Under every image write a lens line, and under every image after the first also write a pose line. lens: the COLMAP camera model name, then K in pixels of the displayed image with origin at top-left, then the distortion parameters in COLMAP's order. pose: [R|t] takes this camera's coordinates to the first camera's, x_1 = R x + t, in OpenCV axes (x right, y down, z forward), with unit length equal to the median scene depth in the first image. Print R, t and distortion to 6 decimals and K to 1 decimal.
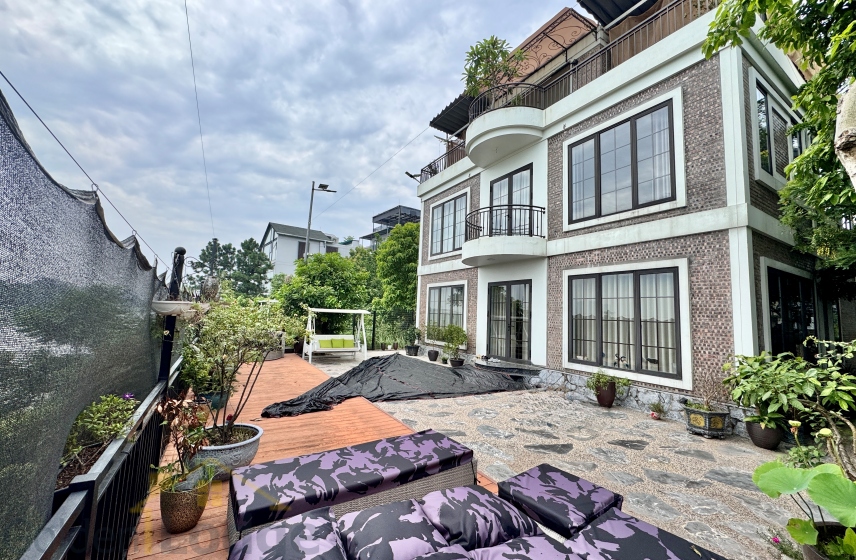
lens RADIAL K [[340.0, 0, 428.0], [0, 340.0, 280.0], [0, 0, 1]] dist [-0.003951, -0.000187]
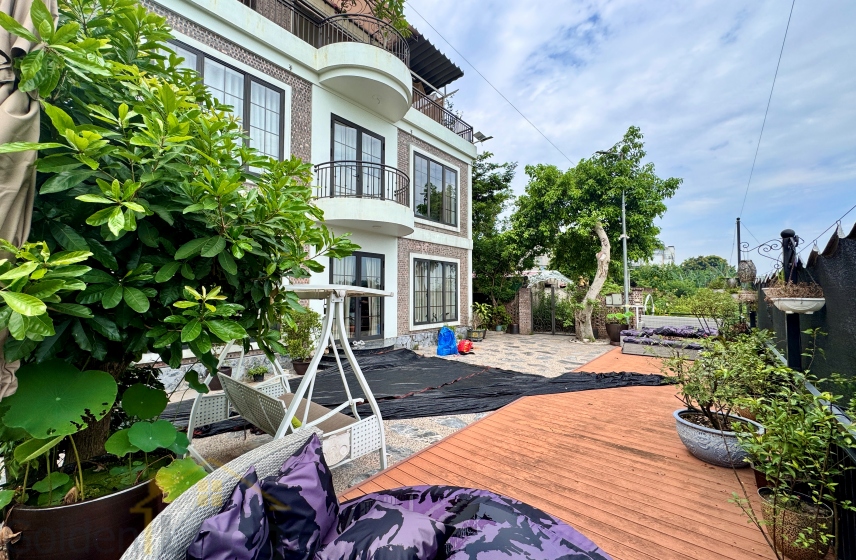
lens RADIAL K [[340.0, 0, 428.0], [0, 340.0, 280.0], [0, 0, 1]] dist [-0.003951, -0.000187]
pose [[-0.303010, -0.009263, 0.952942, -0.756767], [-0.109960, 0.993614, -0.025306, 0.089137], [-0.946622, -0.112453, -0.302094, 1.246380]]
